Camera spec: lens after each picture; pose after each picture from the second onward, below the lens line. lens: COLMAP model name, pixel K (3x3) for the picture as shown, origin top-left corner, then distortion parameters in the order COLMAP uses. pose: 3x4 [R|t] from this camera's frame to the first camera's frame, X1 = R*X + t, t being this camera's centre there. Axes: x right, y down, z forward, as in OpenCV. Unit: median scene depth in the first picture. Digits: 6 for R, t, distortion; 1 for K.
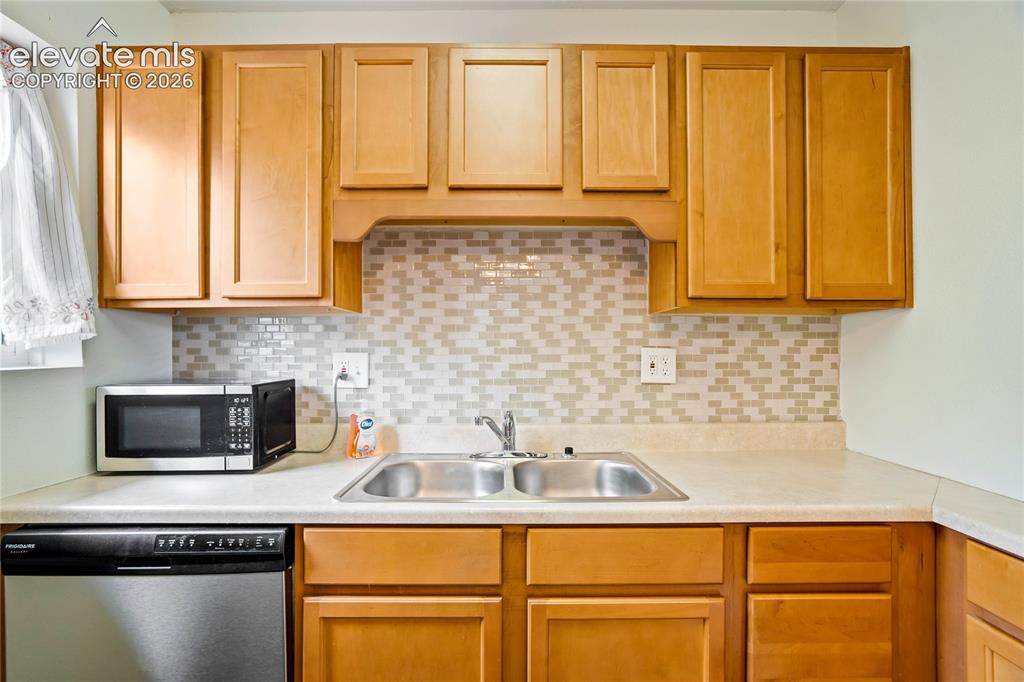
lens RADIAL K [[482.6, 0, 514.0], [0, 482.6, 347.5], [0, 0, 1]] dist [-0.019979, 0.010176]
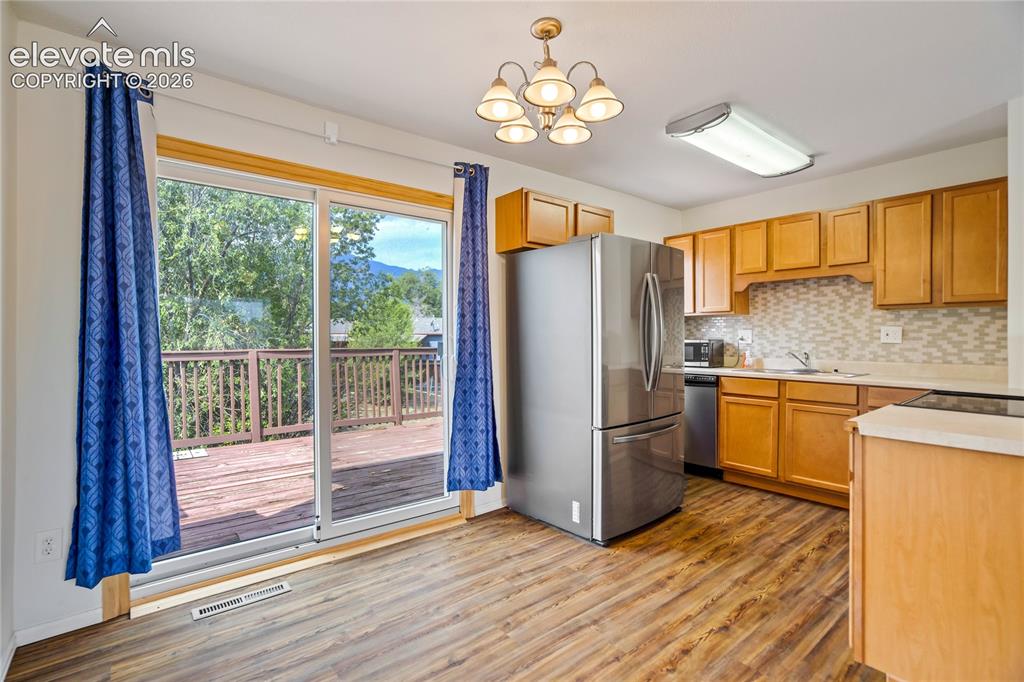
lens RADIAL K [[482.6, 0, 504.7], [0, 482.6, 338.1], [0, 0, 1]] dist [-0.019979, 0.010176]
pose [[0.610799, 0.003120, -0.791779, 0.924333], [0.001178, 0.999988, 0.004849, 0.040297], [0.791785, -0.003894, 0.610788, -1.615276]]
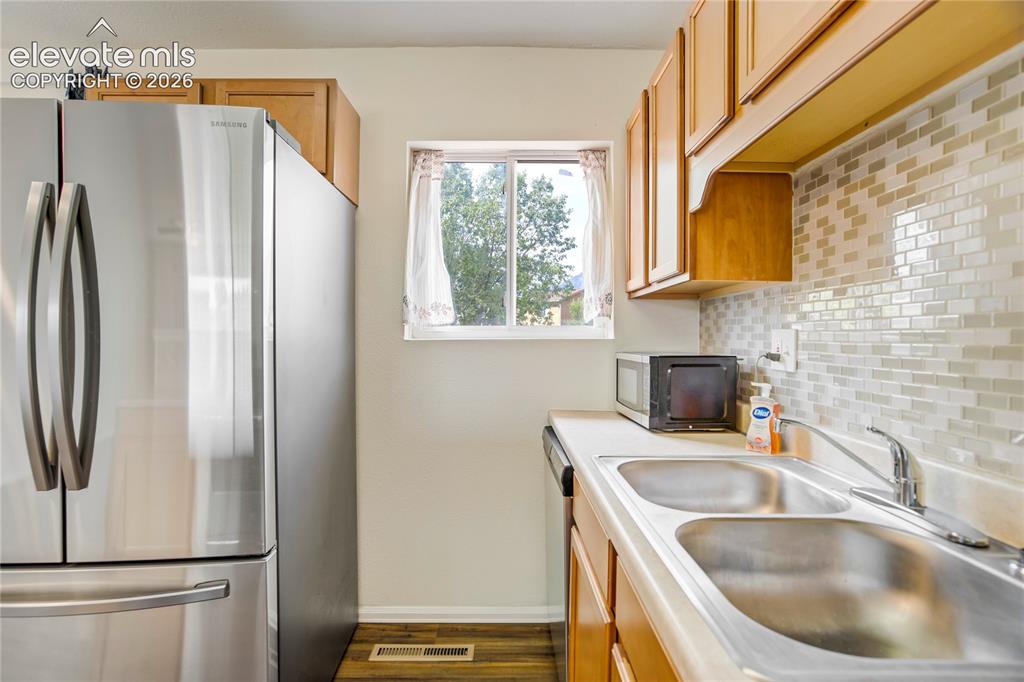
lens RADIAL K [[482.6, 0, 506.2], [0, 482.6, 339.3], [0, 0, 1]] dist [-0.019979, 0.010176]
pose [[0.002374, 0.008005, -0.999965, 0.495908], [-0.002648, 0.999964, 0.007999, 0.022585], [0.999994, 0.002629, 0.002395, 0.514165]]
